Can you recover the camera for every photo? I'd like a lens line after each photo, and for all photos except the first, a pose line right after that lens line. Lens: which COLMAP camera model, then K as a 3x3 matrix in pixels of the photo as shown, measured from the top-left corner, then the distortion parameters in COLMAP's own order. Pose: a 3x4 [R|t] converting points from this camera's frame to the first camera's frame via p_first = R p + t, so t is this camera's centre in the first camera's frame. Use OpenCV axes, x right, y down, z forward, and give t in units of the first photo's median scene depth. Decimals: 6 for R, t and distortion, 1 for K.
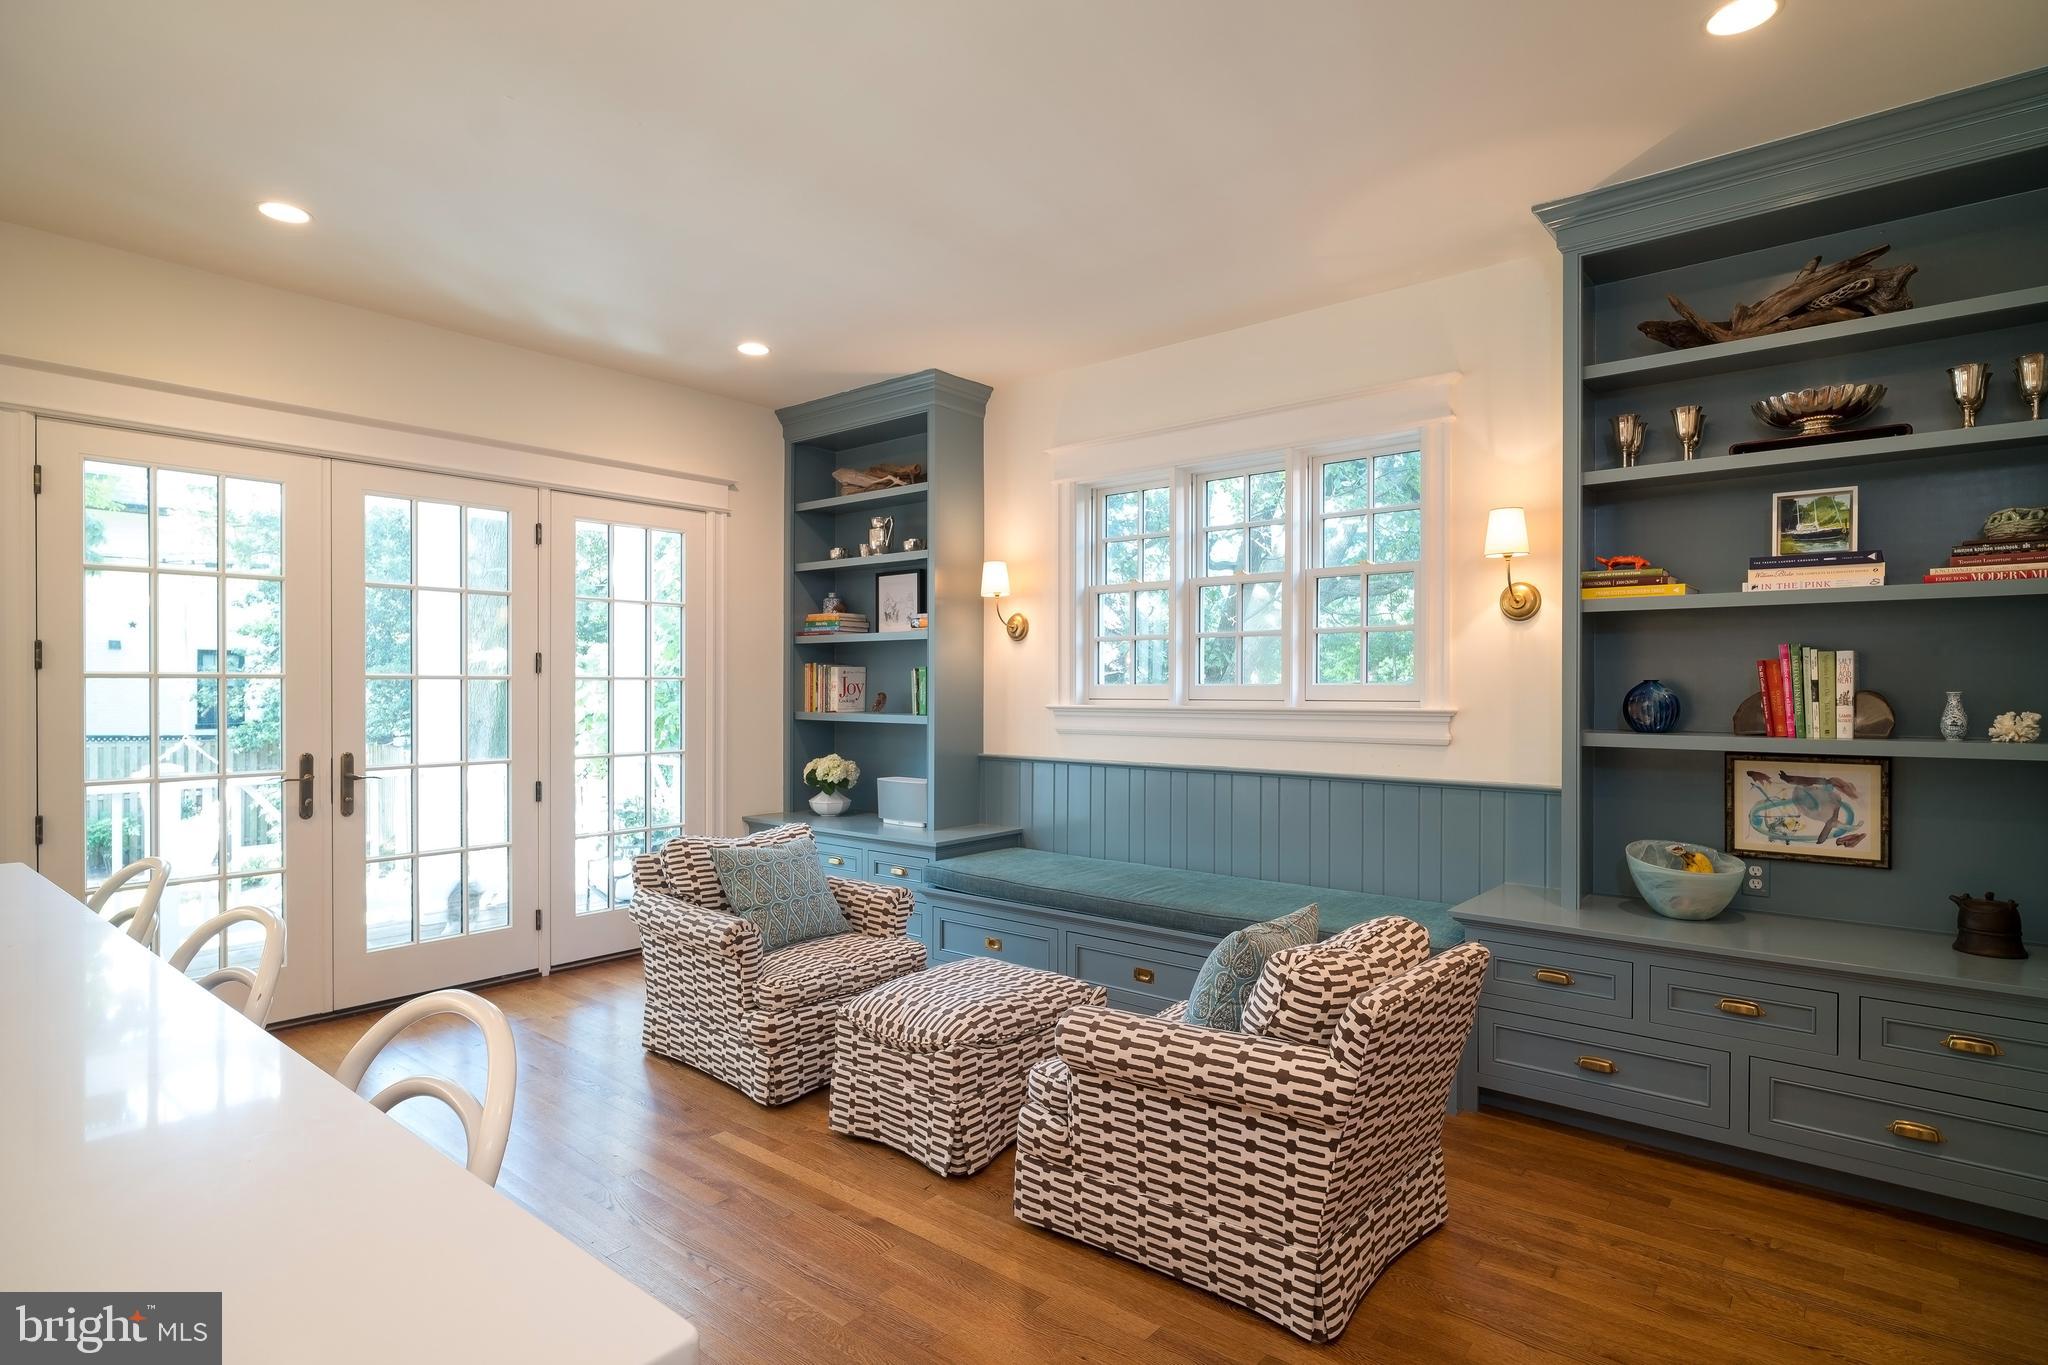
lens RADIAL K [[1071.7, 0, 1027.8], [0, 1071.7, 702.9], [0, 0, 1]] dist [-0.000833, 0.000116]
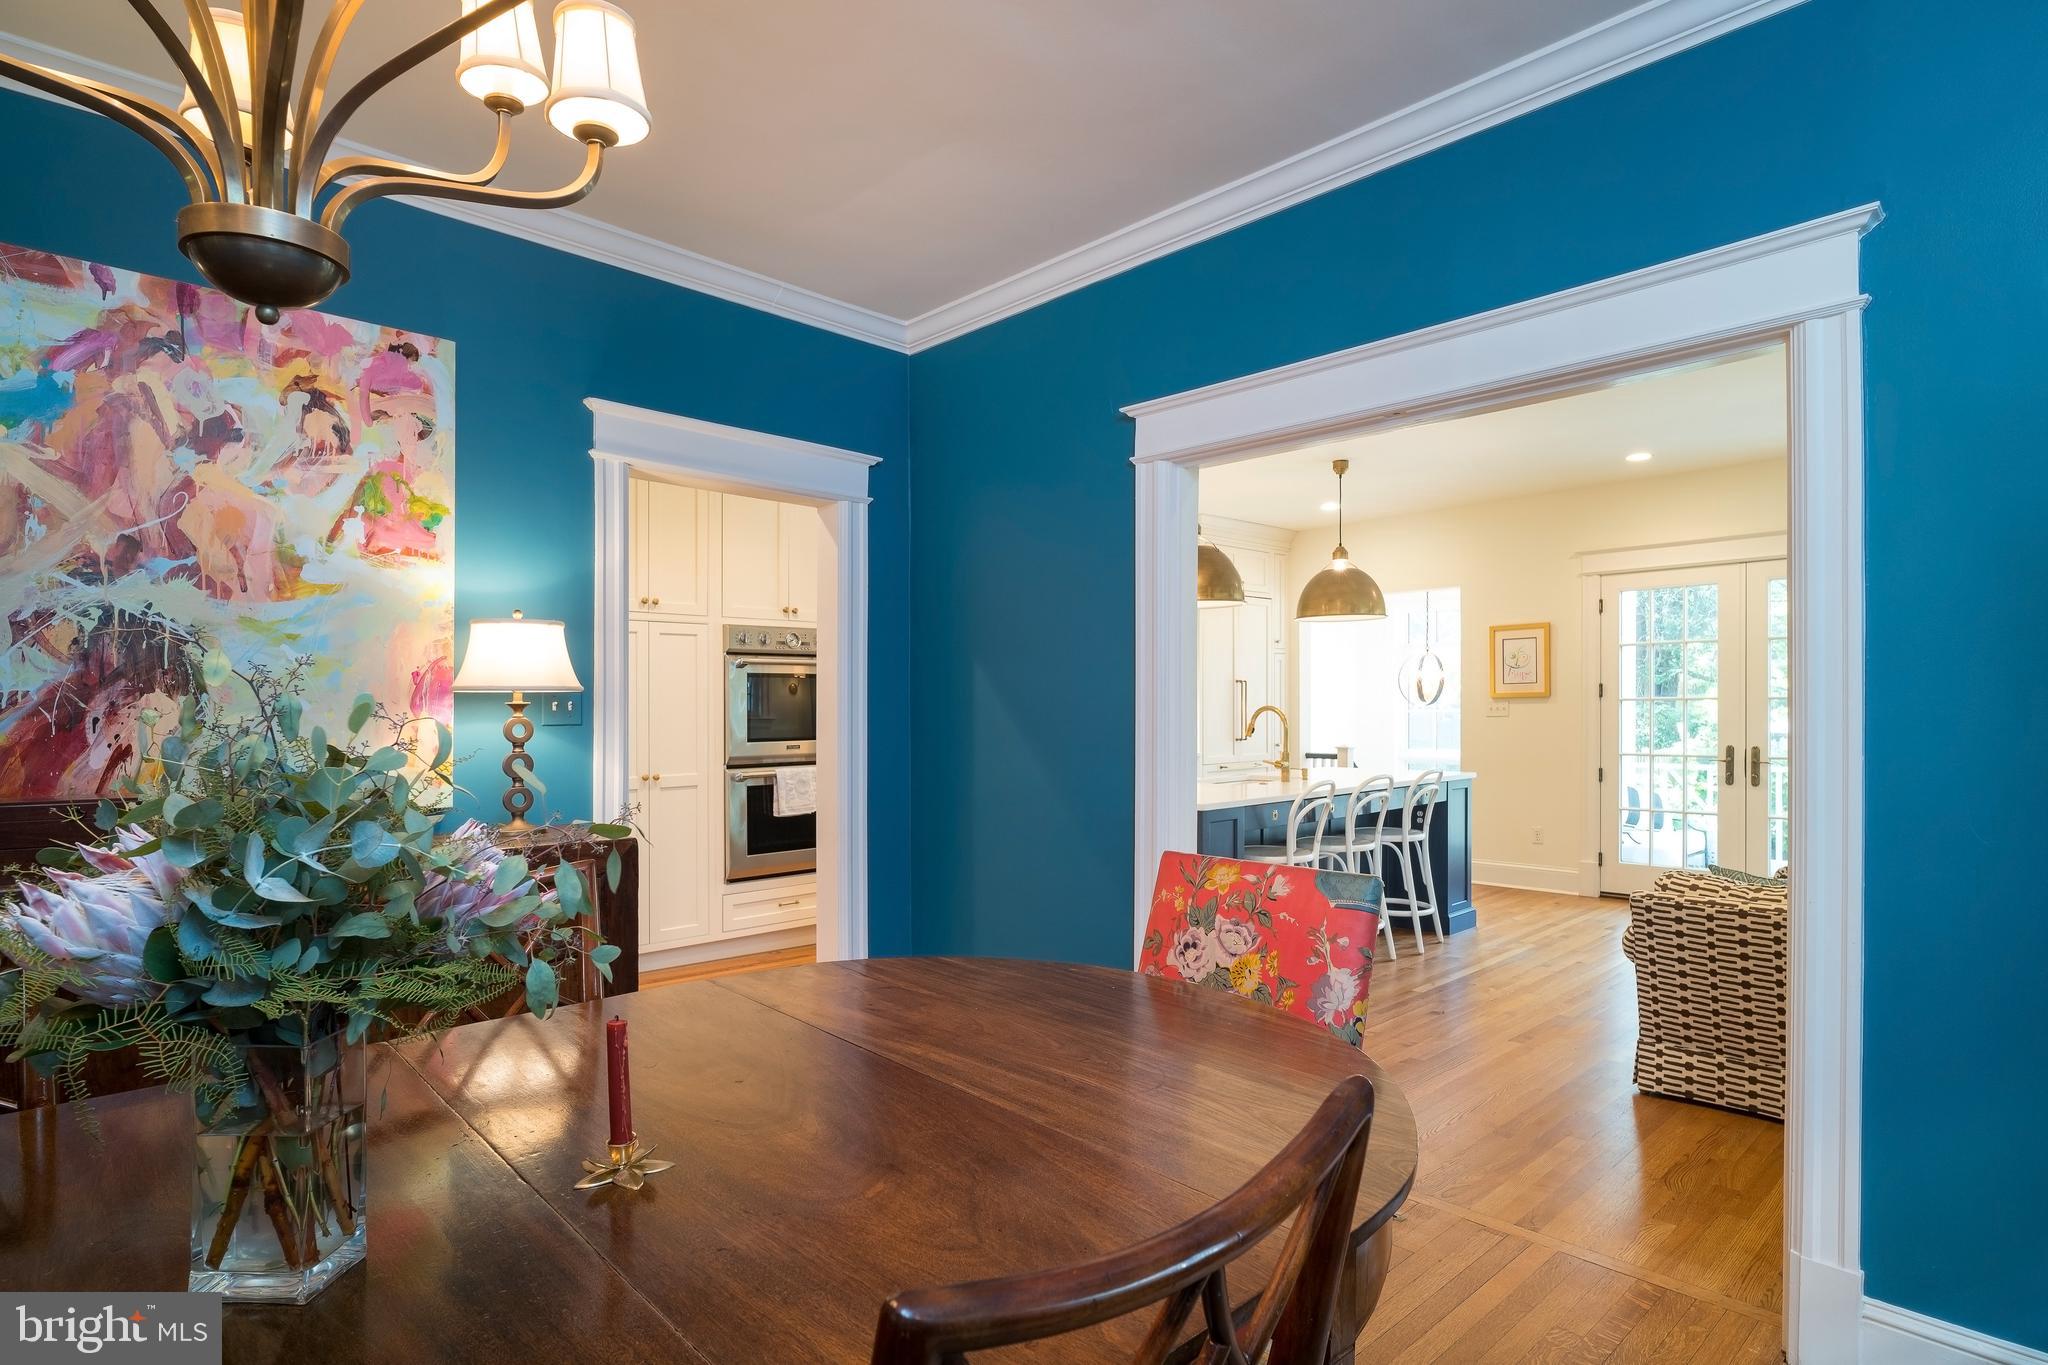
lens RADIAL K [[1071.7, 0, 1027.8], [0, 1071.7, 702.9], [0, 0, 1]] dist [-0.000833, 0.000116]
pose [[-0.113886, -0.001446, -0.993493, 0.918557], [-0.006417, 0.999979, -0.000720, -0.008712], [0.993473, 0.006293, -0.113893, 0.101965]]
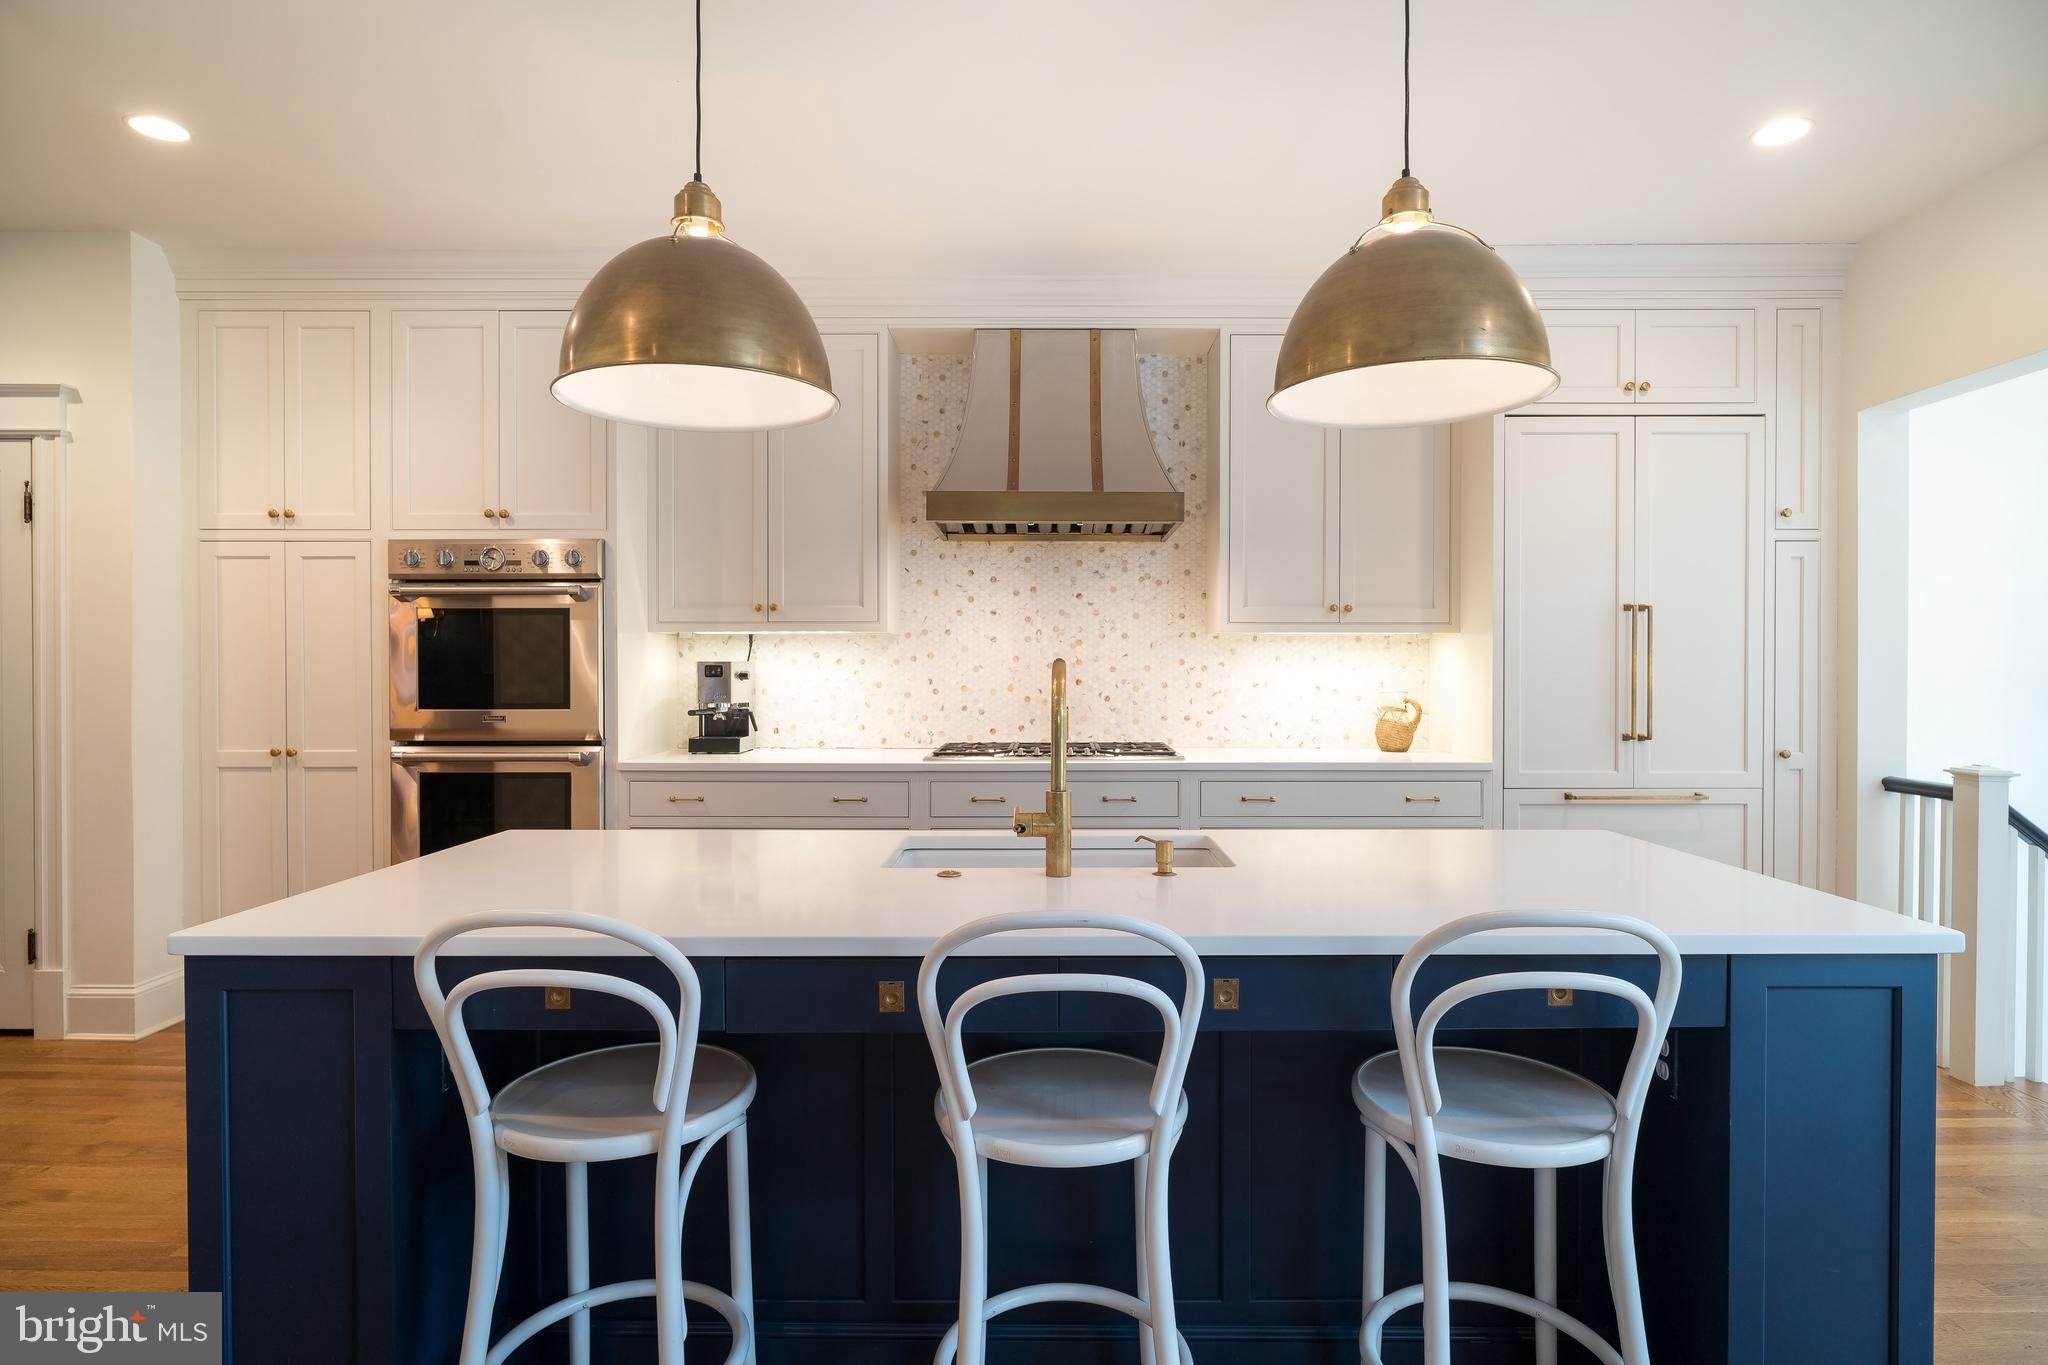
lens RADIAL K [[1060.9, 0, 1026.0], [0, 1060.9, 671.7], [0, 0, 1]] dist [-0.000868, -0.000224]
pose [[-0.767715, 0.003423, -0.640783, -0.043097], [-0.008116, 0.999854, 0.015064, -0.008734], [0.640740, 0.016765, -0.767575, 0.565086]]
